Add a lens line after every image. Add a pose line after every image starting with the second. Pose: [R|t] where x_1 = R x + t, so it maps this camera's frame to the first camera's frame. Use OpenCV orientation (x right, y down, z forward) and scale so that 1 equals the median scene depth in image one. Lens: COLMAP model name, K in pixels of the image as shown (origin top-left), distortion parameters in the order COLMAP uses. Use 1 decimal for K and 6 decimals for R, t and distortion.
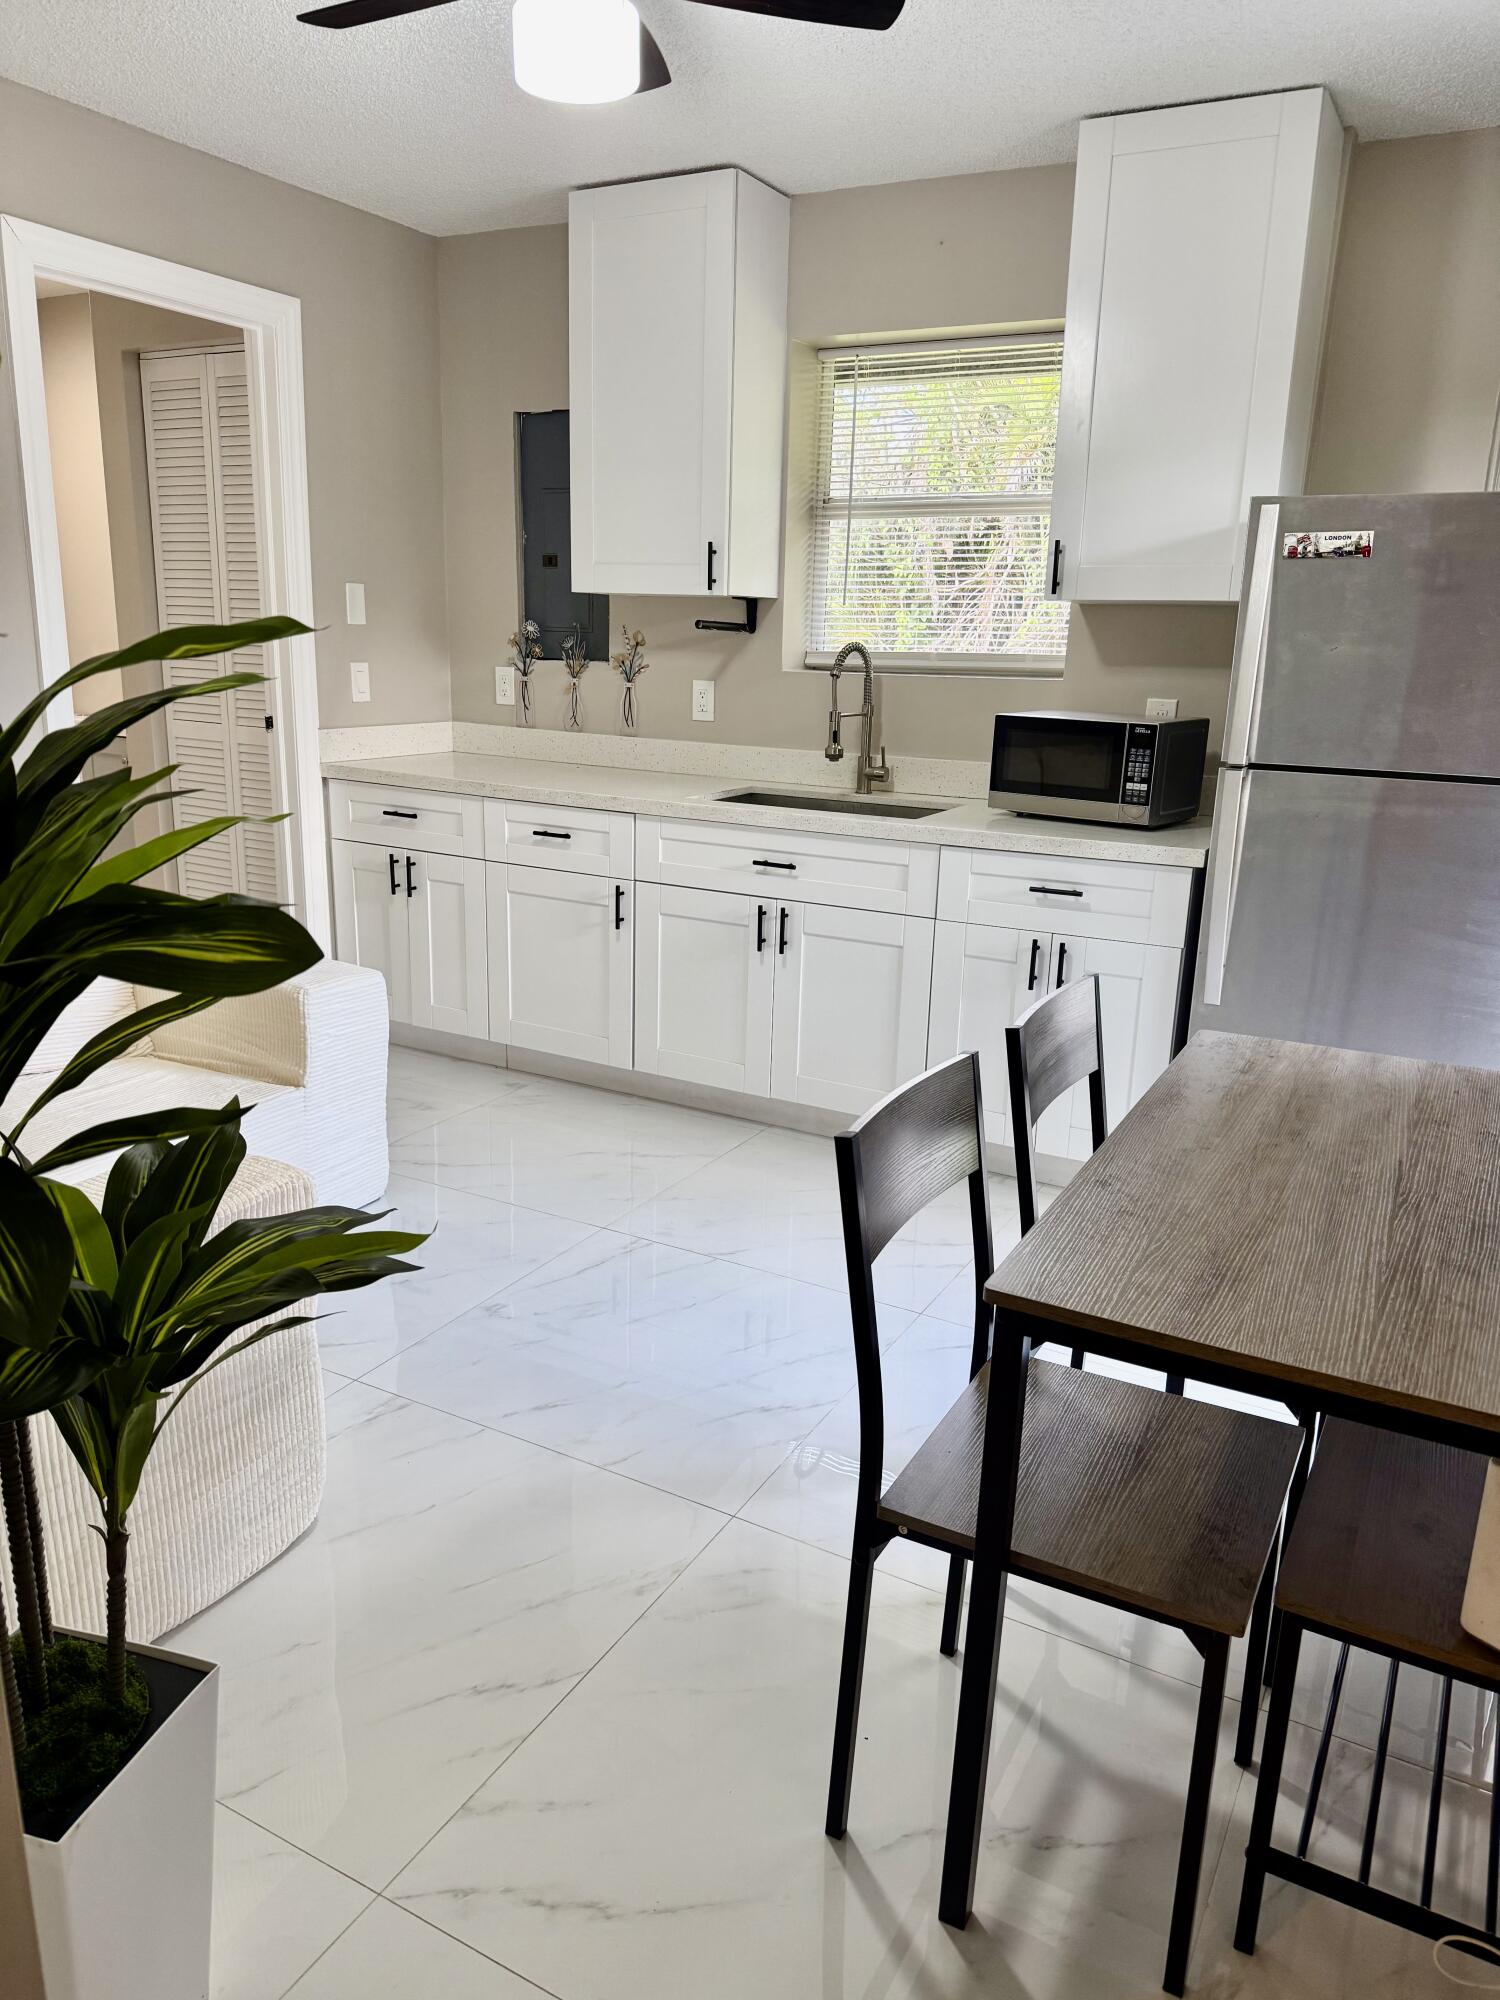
lens RADIAL K [[1400.3, 0, 750.0], [0, 1400.3, 1000.0], [0, 0, 1]] dist [0.182268, -0.328769]
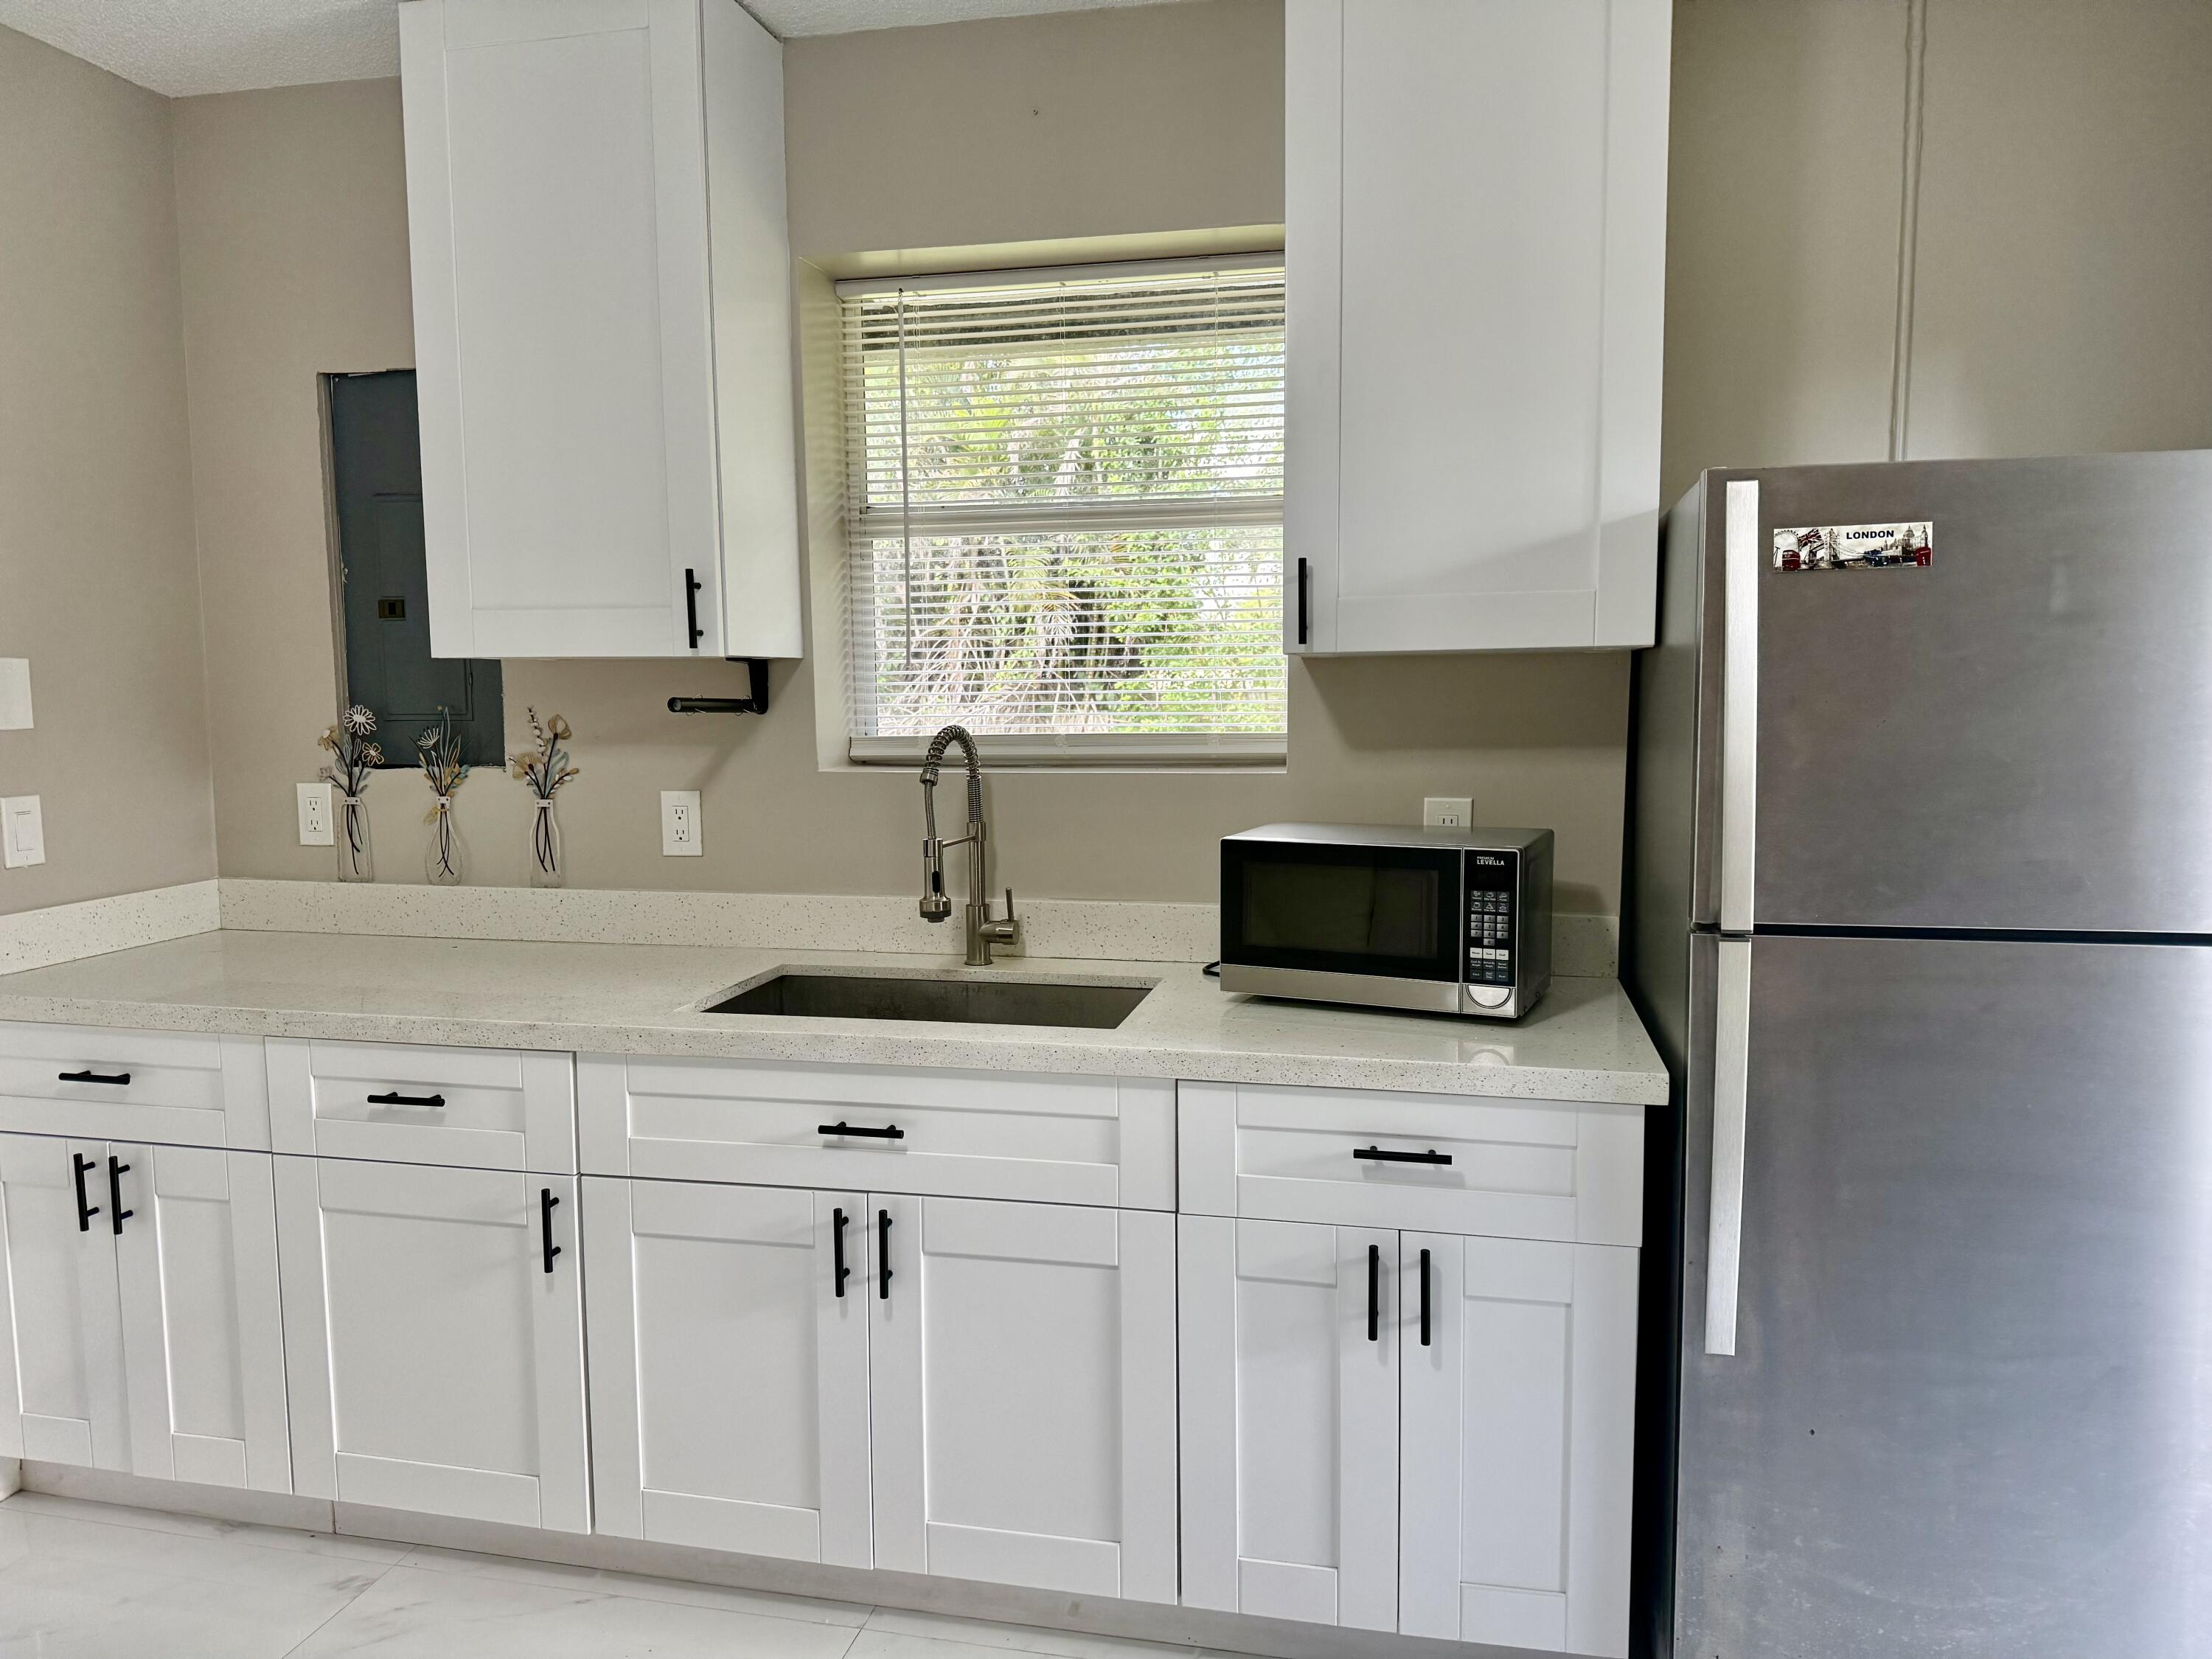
lens RADIAL K [[1548.7, 0, 1112.4], [0, 1548.7, 841.8], [0, 0, 1]] dist [0.182268, -0.328769]
pose [[0.961105, -0.063712, 0.268733, -0.040872], [0.103412, 0.985262, -0.136254, -0.106025], [-0.256091, 0.158745, 0.953529, 0.357117]]
